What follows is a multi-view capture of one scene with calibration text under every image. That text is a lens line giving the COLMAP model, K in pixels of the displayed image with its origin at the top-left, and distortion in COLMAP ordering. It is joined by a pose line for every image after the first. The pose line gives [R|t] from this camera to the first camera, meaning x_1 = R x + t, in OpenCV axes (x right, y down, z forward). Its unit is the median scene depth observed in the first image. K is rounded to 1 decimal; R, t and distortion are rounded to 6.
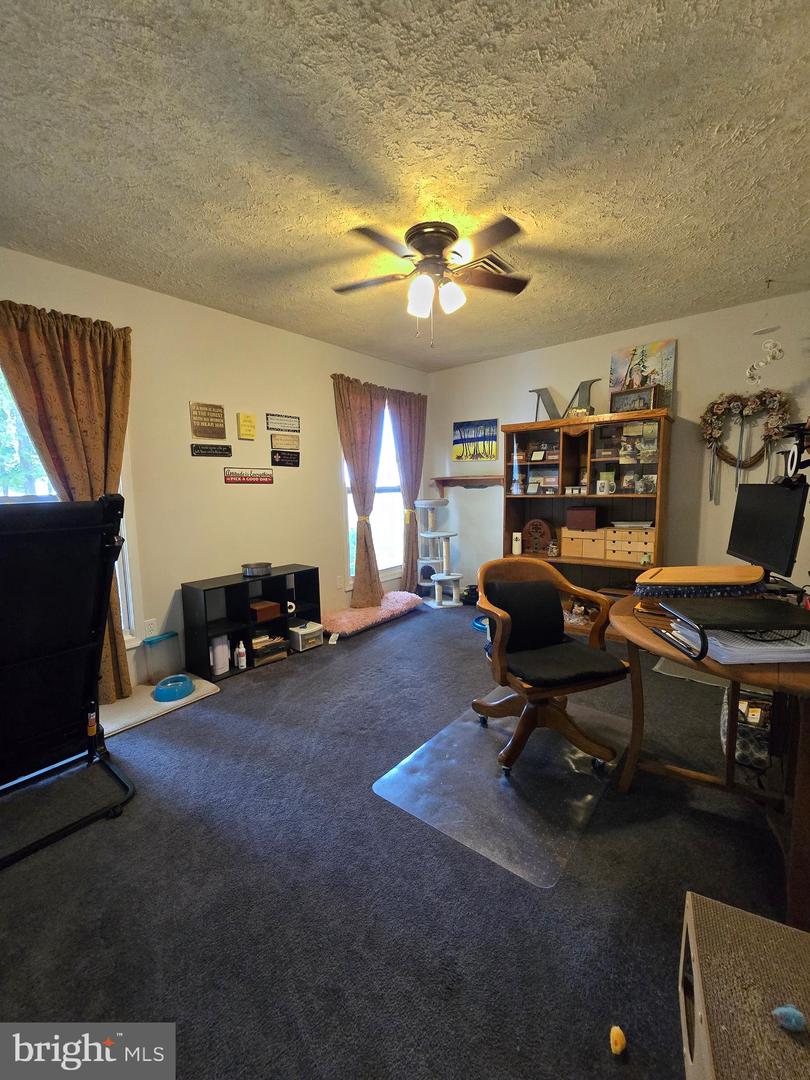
lens RADIAL K [[446.3, 0, 398.8], [0, 446.3, 526.9], [0, 0, 1]] dist [-0.001267, 0.000311]
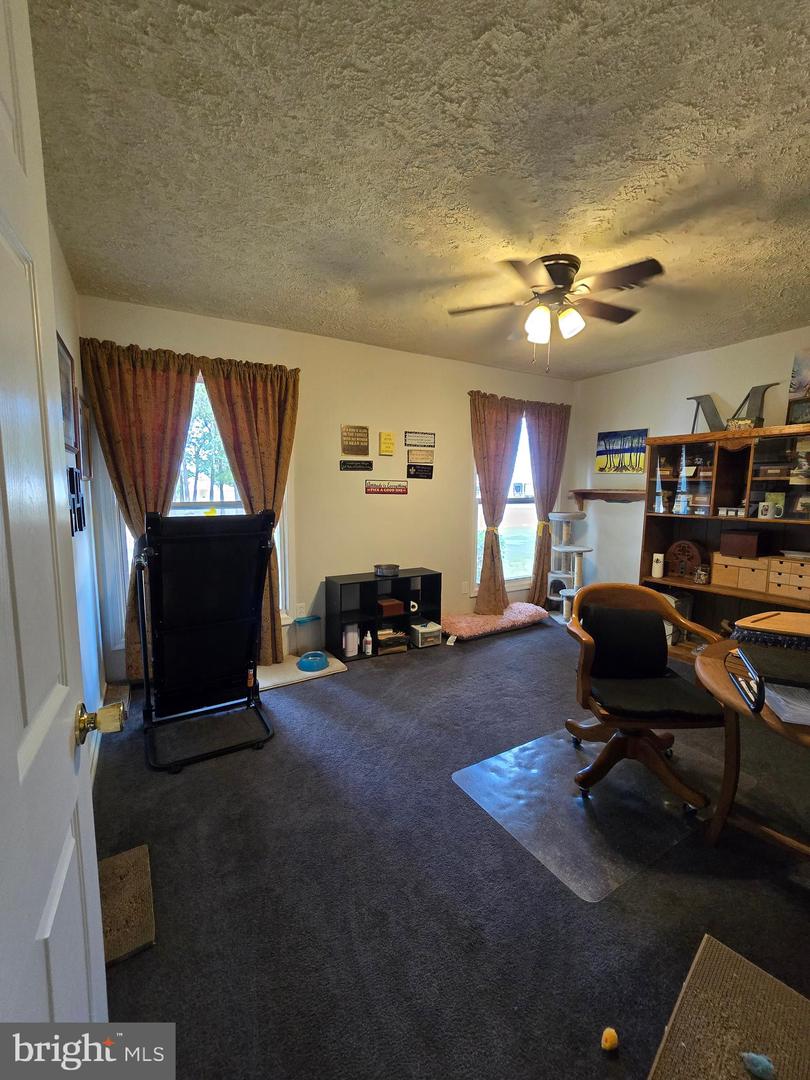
lens RADIAL K [[446.3, 0, 398.8], [0, 446.3, 526.9], [0, 0, 1]] dist [-0.001267, 0.000311]
pose [[0.940455, 0.056147, -0.335249, 0.098760], [-0.057172, 0.998341, 0.006821, -0.027659], [0.335076, 0.012752, 0.942105, -0.073697]]
